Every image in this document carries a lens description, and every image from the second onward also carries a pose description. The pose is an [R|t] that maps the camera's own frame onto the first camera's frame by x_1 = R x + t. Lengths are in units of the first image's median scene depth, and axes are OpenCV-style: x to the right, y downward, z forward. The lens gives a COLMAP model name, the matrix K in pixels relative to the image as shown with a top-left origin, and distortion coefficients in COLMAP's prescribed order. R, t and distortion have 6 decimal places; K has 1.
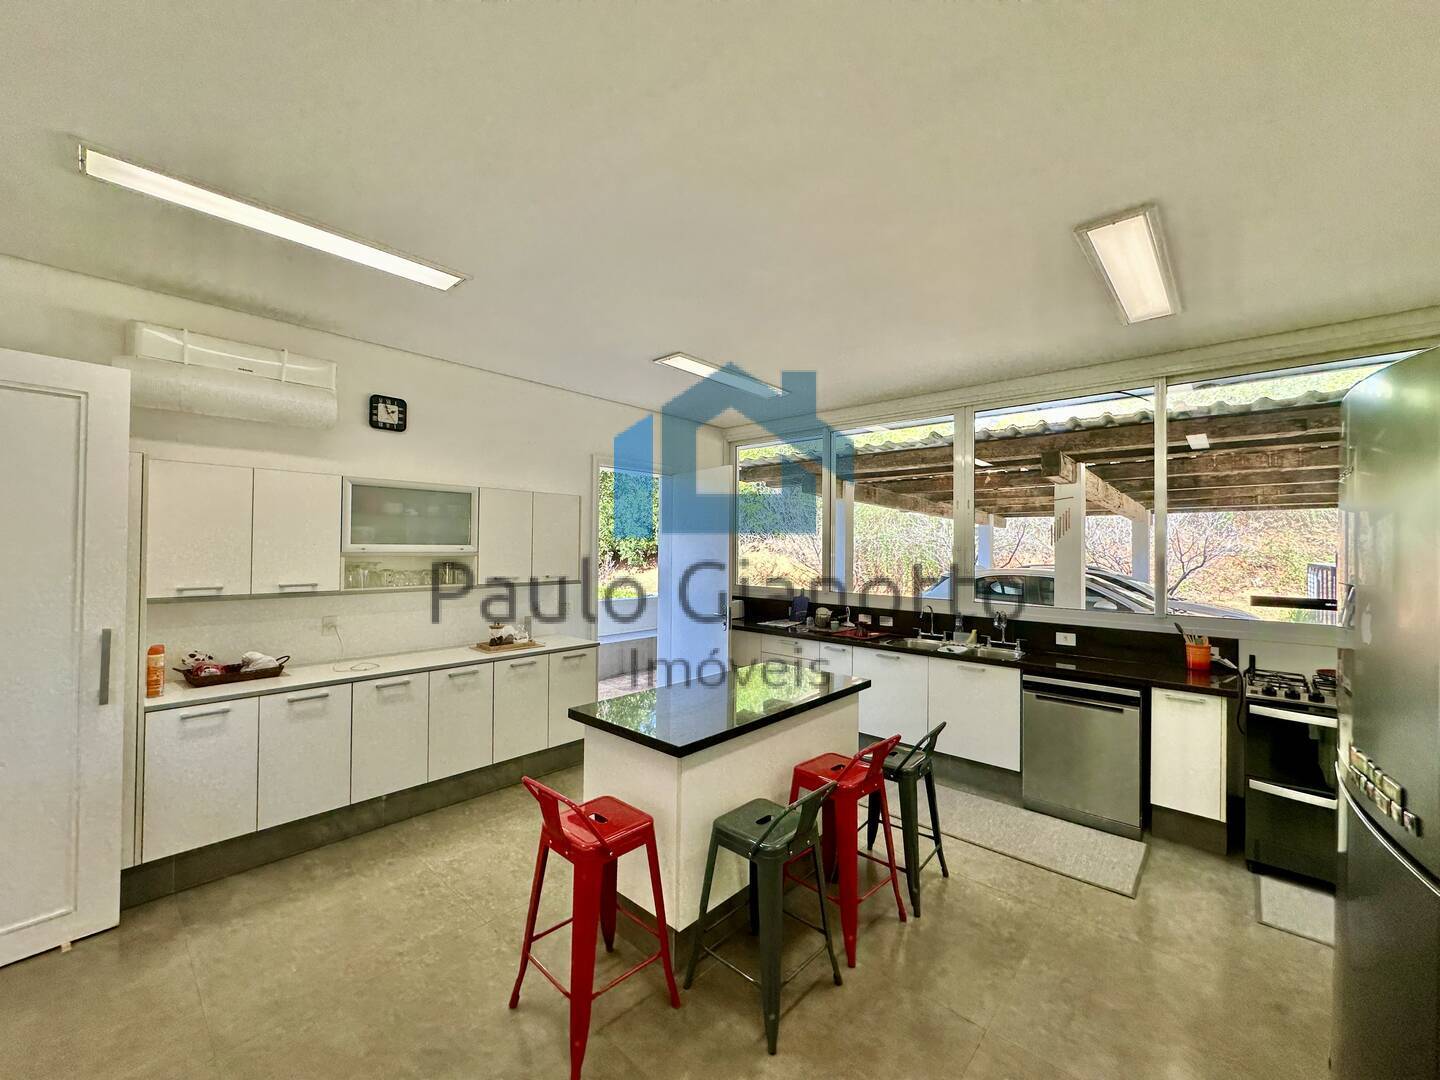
lens RADIAL K [[574.6, 0, 722.4], [0, 574.6, 544.5], [0, 0, 1]] dist [0.001087, 0.000408]
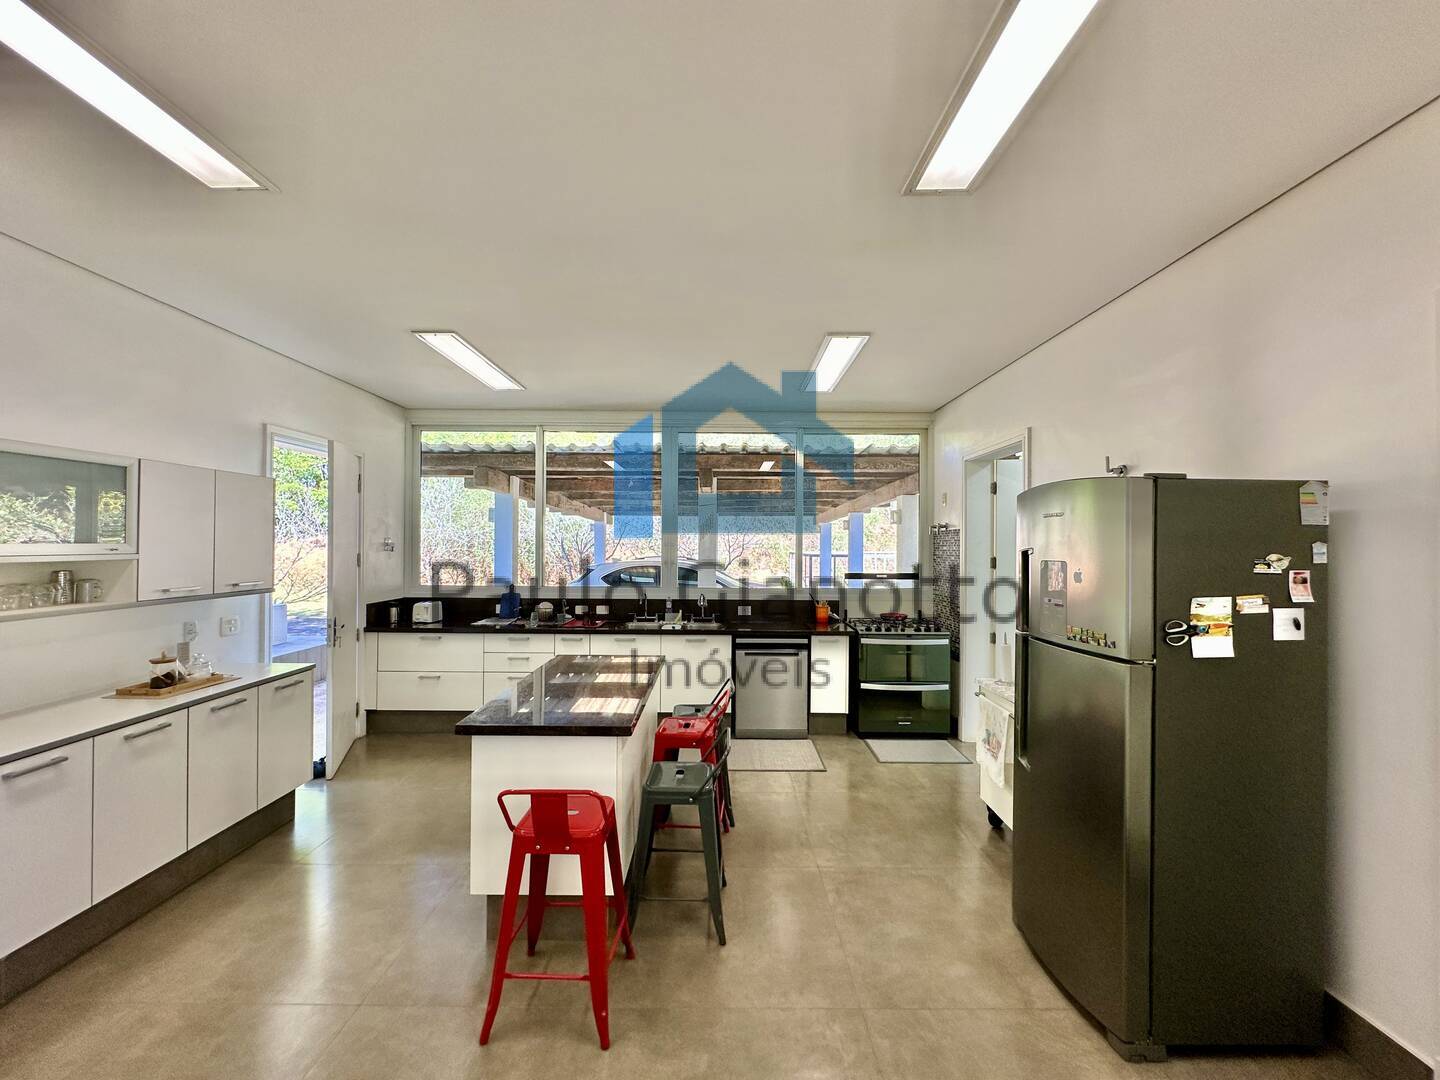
lens RADIAL K [[574.6, 0, 719.2], [0, 574.6, 543.5], [0, 0, 1]] dist [0.001087, 0.000408]
pose [[0.746422, -0.004933, 0.665455, -0.360400], [-0.000579, 0.999967, 0.008062, -0.004482], [-0.665473, -0.006403, 0.746395, 0.032952]]
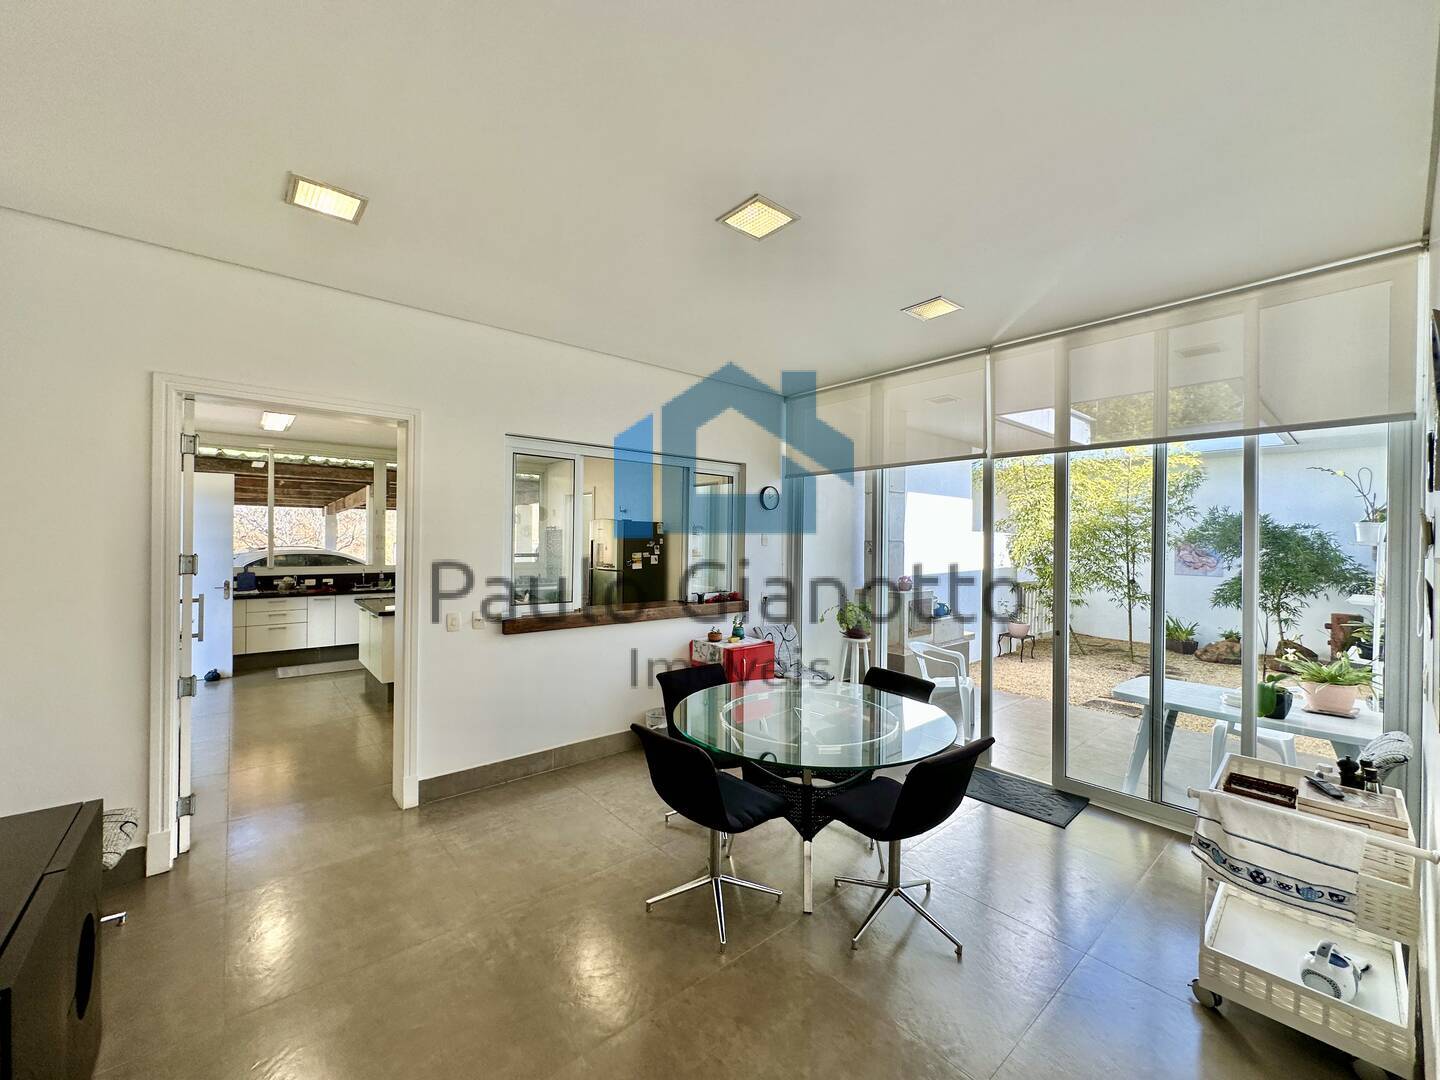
lens RADIAL K [[574.6, 0, 725.1], [0, 574.6, 536.5], [0, 0, 1]] dist [0.001087, 0.000408]
pose [[0.127679, -0.012531, 0.991736, -1.475380], [-0.011334, 0.999836, 0.014093, -0.035815], [-0.991751, -0.013040, 0.127516, -0.381516]]
